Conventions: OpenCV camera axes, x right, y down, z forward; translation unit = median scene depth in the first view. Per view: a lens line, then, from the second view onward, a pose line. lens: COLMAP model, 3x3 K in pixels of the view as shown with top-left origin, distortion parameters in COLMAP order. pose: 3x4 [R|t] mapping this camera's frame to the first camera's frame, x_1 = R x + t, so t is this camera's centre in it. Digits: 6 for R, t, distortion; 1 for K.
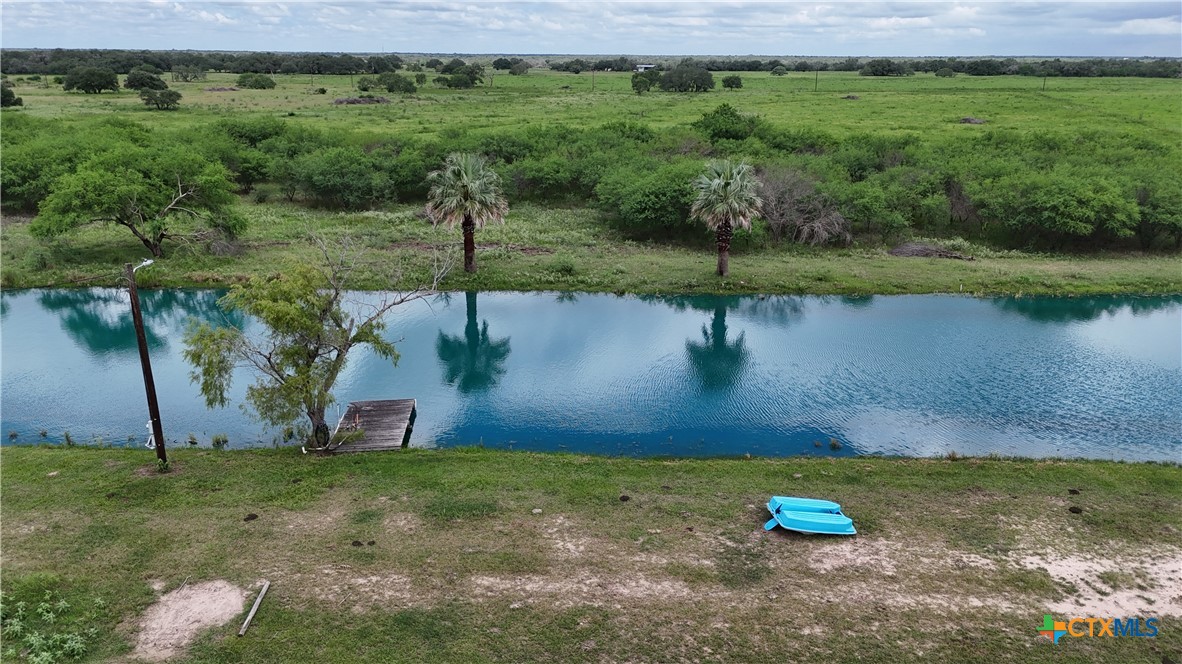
lens RADIAL K [[862.4, 0, 591.0], [0, 862.4, 332.0], [0, 0, 1]] dist [0.064029, -0.076499]
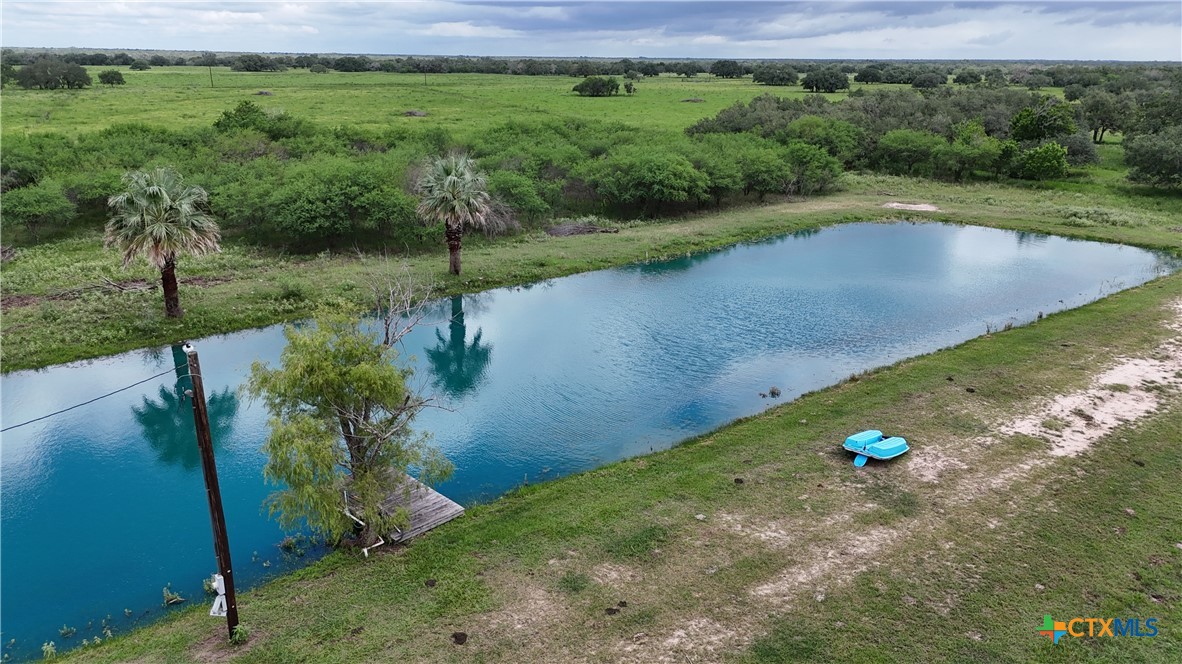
lens RADIAL K [[862.4, 0, 591.0], [0, 862.4, 332.0], [0, 0, 1]] dist [0.064029, -0.076499]
pose [[0.774297, -0.186547, 0.604701, -0.303291], [0.183956, 0.980650, 0.066976, -0.035973], [-0.605495, 0.059380, 0.793631, 0.125703]]
